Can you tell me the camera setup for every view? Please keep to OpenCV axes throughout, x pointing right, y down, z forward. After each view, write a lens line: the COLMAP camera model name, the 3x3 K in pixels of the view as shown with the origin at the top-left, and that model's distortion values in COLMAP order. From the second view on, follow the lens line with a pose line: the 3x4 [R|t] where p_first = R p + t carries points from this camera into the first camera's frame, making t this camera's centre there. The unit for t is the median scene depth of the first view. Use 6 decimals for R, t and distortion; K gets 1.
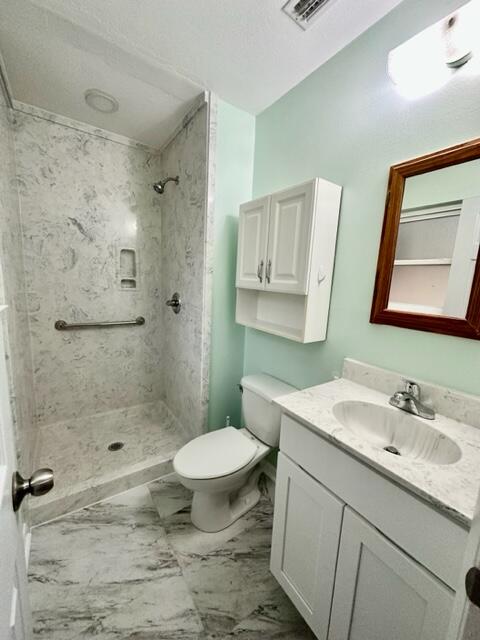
lens RADIAL K [[255.1, 0, 236.9], [0, 255.1, 321.9], [0, 0, 1]] dist [-0.004006, 0.000239]
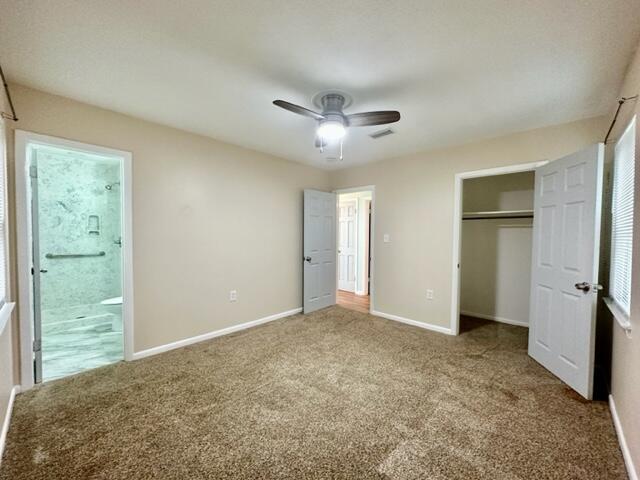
lens RADIAL K [[255.1, 0, 318.9], [0, 255.1, 241.5], [0, 0, 1]] dist [-0.004006, 0.000239]
pose [[0.975836, -0.036261, 0.215475, 0.820996], [0.061002, 0.992135, -0.109304, 0.224677], [-0.209817, 0.119807, 0.970373, -1.209567]]
